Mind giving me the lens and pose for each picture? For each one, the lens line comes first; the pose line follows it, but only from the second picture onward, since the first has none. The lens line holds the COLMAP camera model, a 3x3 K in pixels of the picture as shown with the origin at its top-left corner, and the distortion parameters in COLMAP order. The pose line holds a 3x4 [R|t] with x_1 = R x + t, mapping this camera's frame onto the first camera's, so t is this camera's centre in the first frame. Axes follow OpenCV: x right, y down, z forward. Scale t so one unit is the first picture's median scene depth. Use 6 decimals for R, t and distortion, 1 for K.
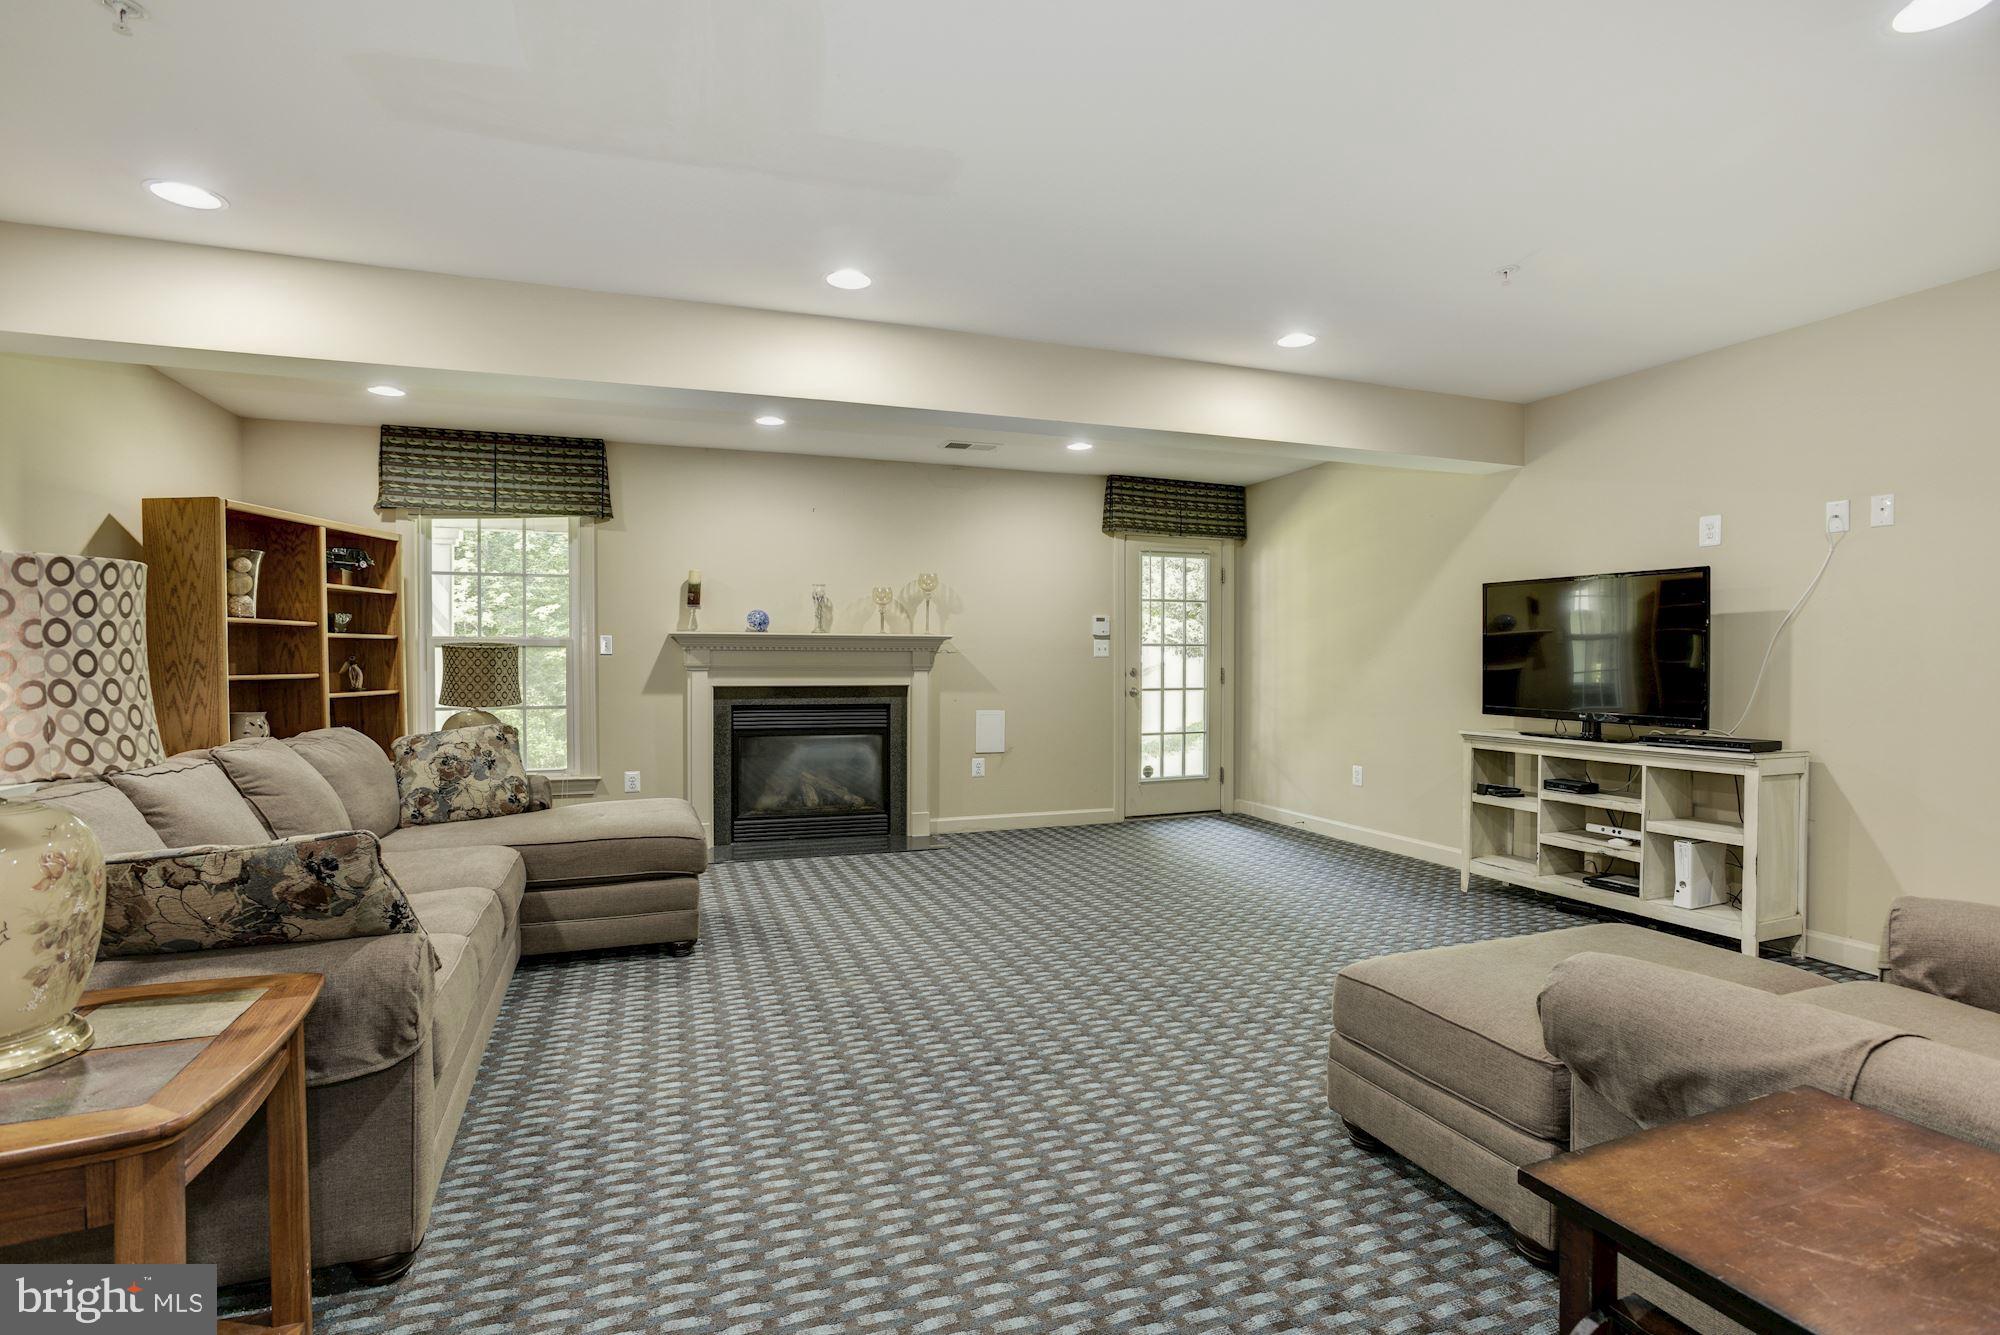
lens RADIAL K [[990.4, 0, 998.3], [0, 990.4, 668.6], [0, 0, 1]] dist [-0.011339, 0.001204]
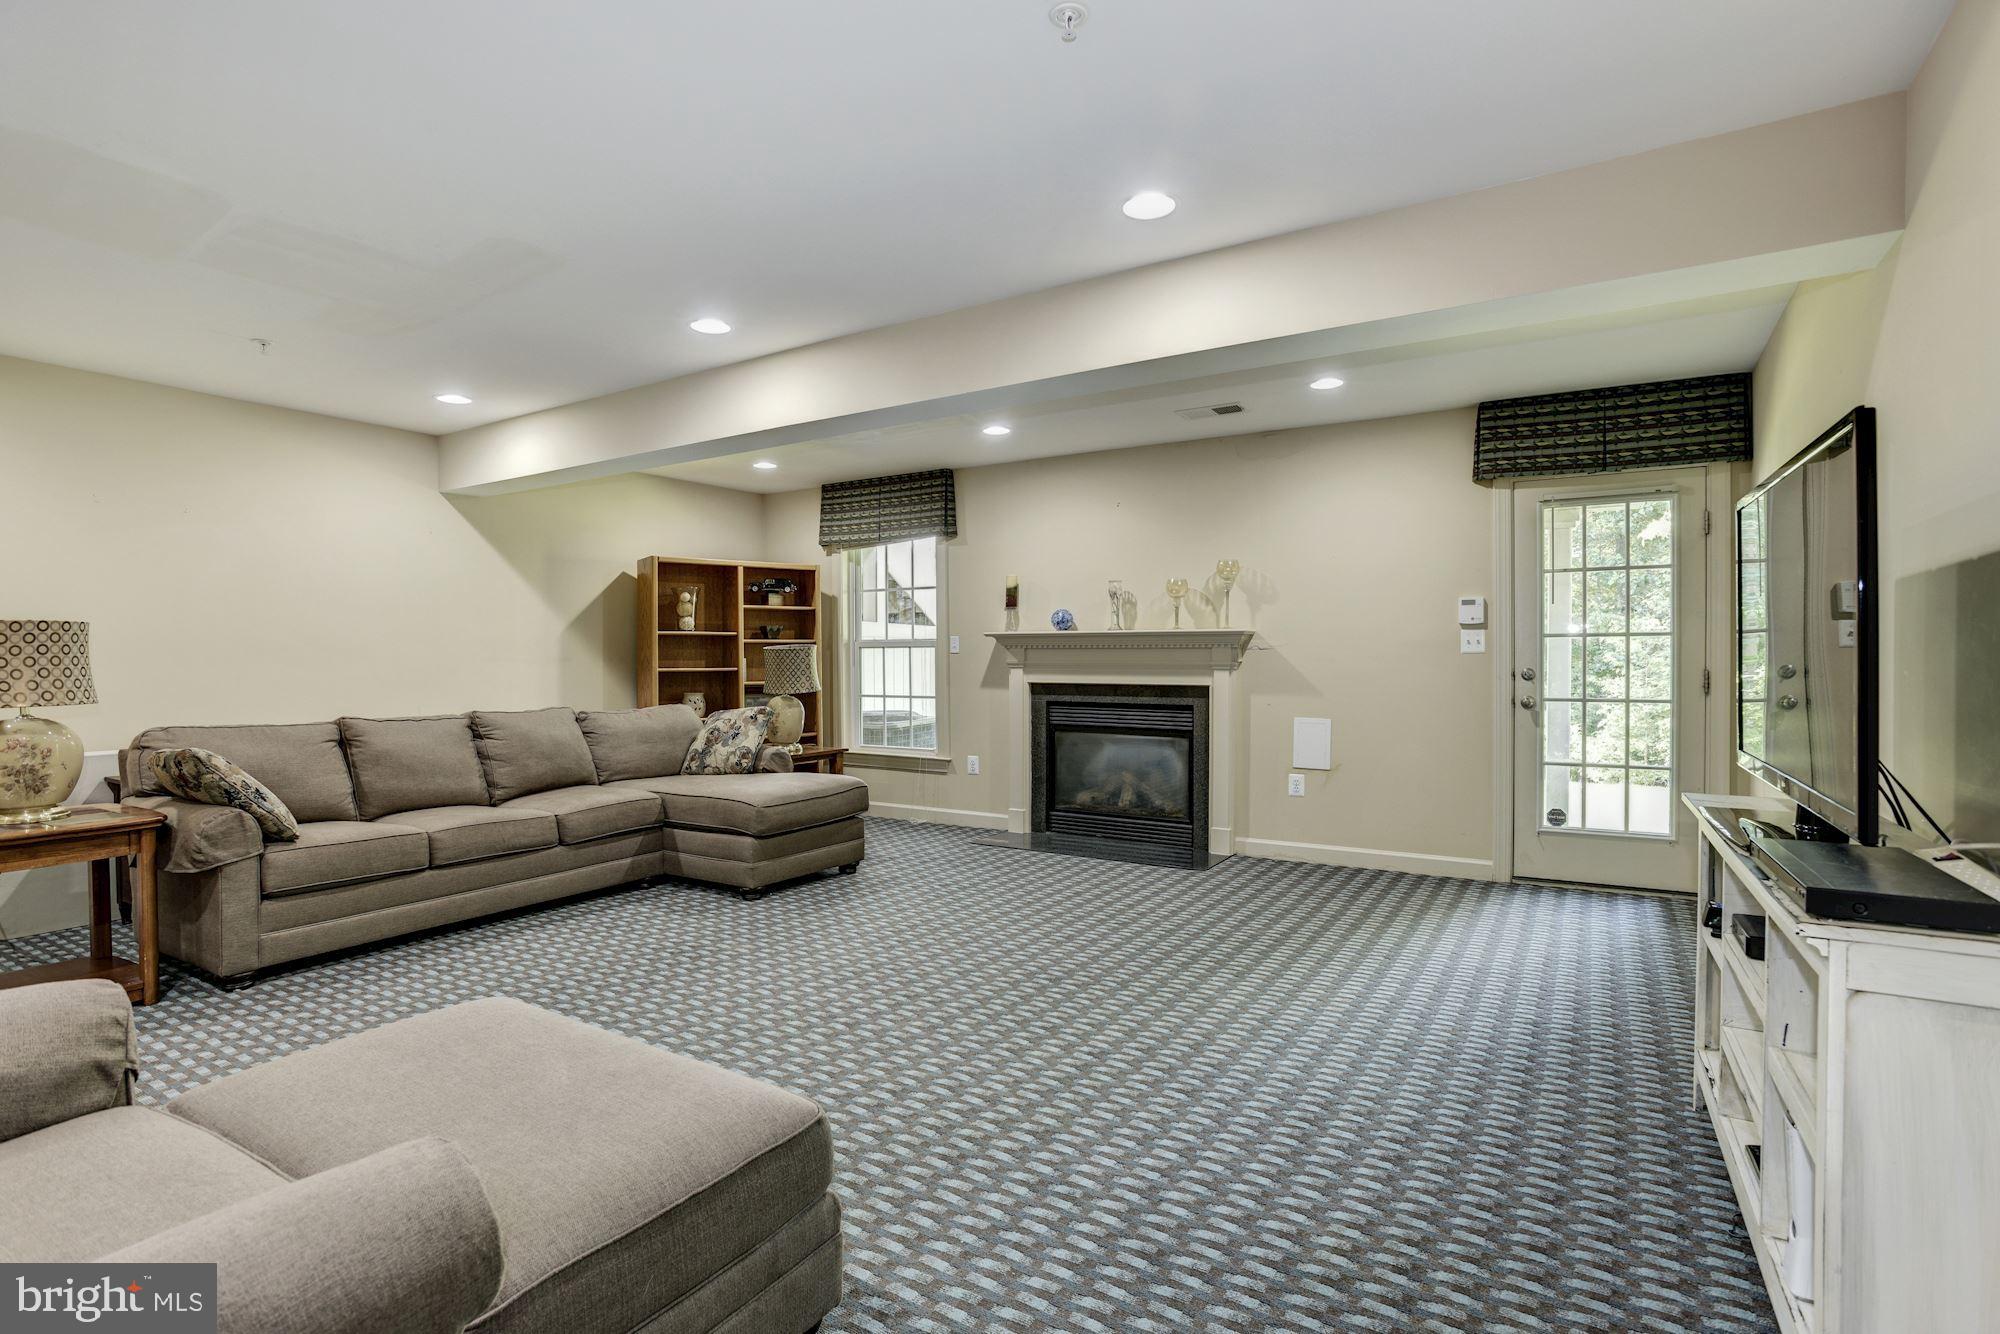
lens RADIAL K [[986.4, 0, 994.7], [0, 986.4, 686.4], [0, 0, 1]] dist [-0.021621, 0.000112]
pose [[0.620781, 0.020834, -0.783707, 0.492437], [-0.005699, 0.999740, 0.022064, -0.001246], [0.783963, -0.009230, 0.620739, 0.290935]]
